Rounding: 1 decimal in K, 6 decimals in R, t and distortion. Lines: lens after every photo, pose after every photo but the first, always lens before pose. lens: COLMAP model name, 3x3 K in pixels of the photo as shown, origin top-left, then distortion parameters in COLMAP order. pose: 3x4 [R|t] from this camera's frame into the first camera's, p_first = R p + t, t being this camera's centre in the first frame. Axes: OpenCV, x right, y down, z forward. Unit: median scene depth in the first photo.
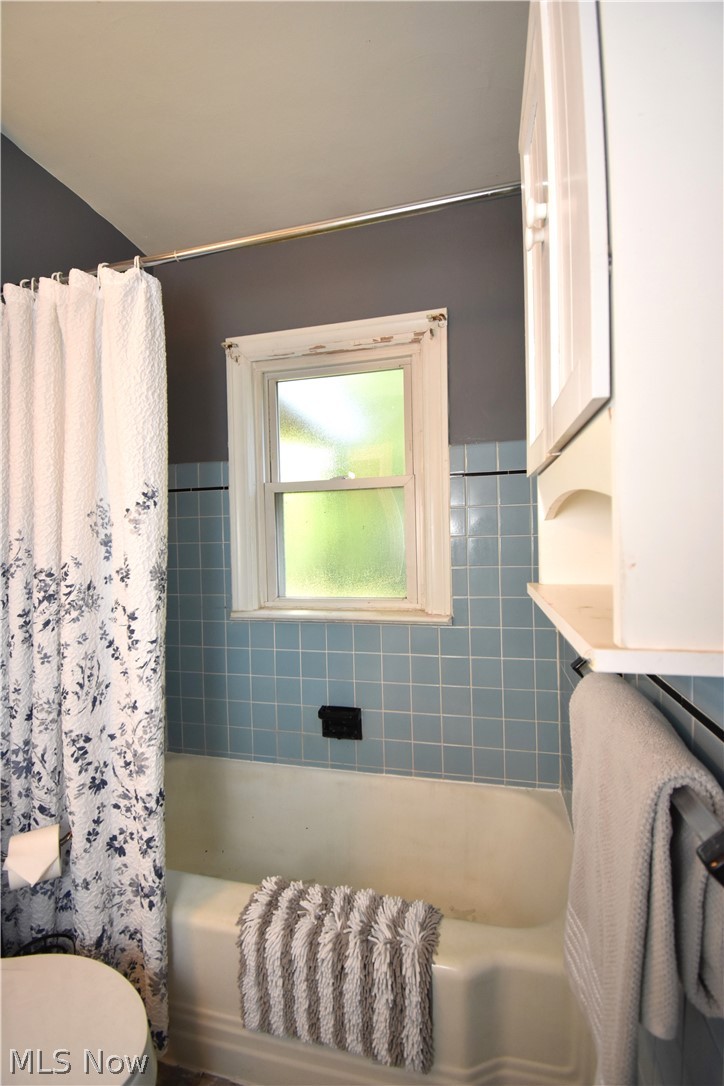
lens RADIAL K [[492.1, 0, 358.1], [0, 492.1, 537.7], [0, 0, 1]] dist [0.029806, -0.033690]
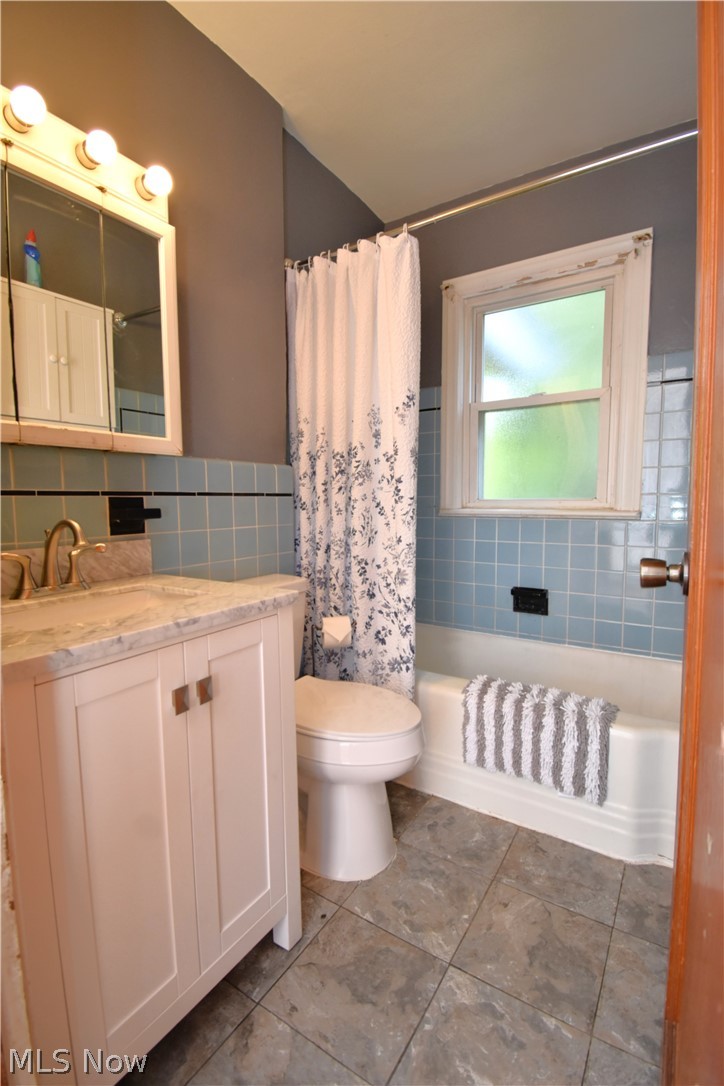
lens RADIAL K [[492.1, 0, 358.1], [0, 492.1, 537.7], [0, 0, 1]] dist [0.029806, -0.033690]
pose [[0.946615, 0.043711, -0.319389, -0.085269], [-0.014301, 0.995483, 0.093853, 0.181073], [0.322049, -0.084275, 0.942965, -0.427641]]
